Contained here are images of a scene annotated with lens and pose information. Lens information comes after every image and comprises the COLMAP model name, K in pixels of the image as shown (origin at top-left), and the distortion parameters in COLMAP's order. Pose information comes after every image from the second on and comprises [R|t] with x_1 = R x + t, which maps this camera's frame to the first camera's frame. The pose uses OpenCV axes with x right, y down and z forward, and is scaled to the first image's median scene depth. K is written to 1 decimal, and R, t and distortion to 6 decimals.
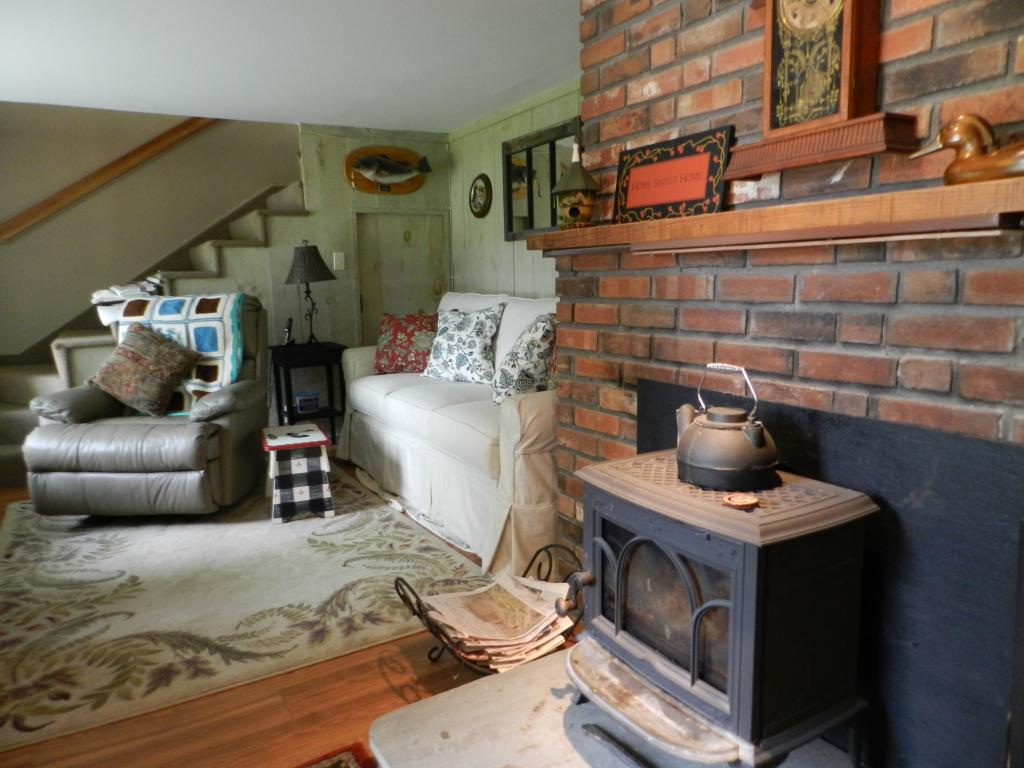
lens RADIAL K [[689.7, 0, 512.1], [0, 689.7, 386.9], [0, 0, 1]] dist [0.012855, -0.004201]
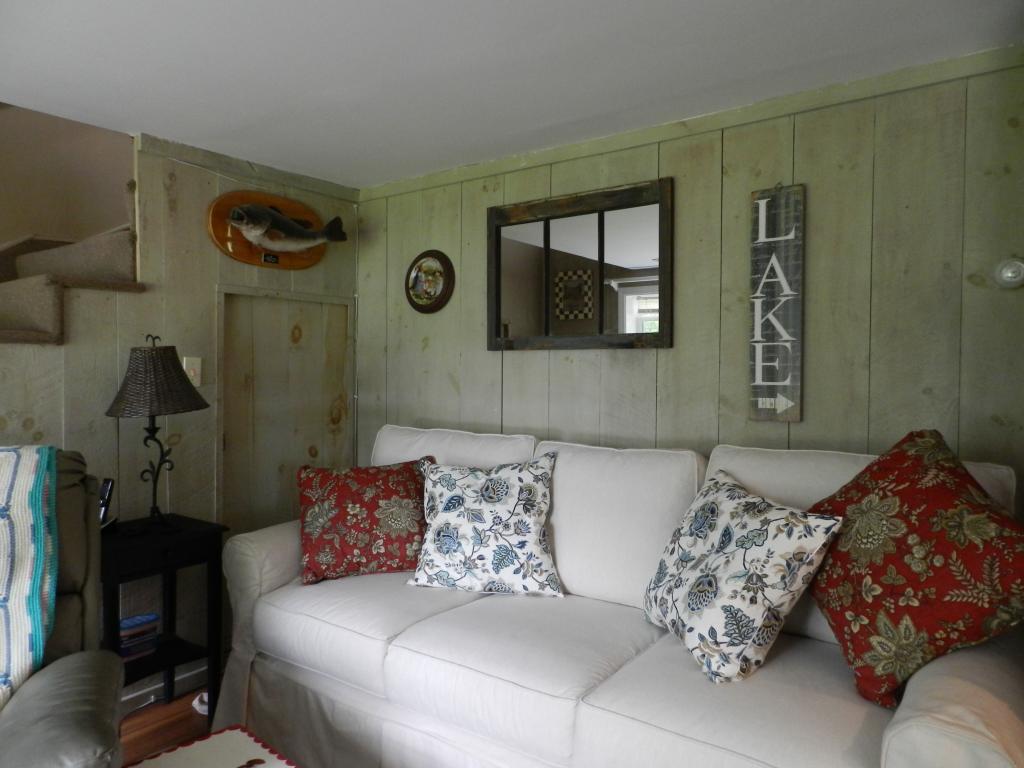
lens RADIAL K [[689.7, 0, 511.8], [0, 689.7, 385.8], [0, 0, 1]] dist [0.012855, -0.004201]
pose [[0.913961, 0.015429, 0.405508, -0.277695], [0.041879, 0.990355, -0.132073, -0.094930], [-0.403634, 0.137692, 0.904500, 0.422701]]
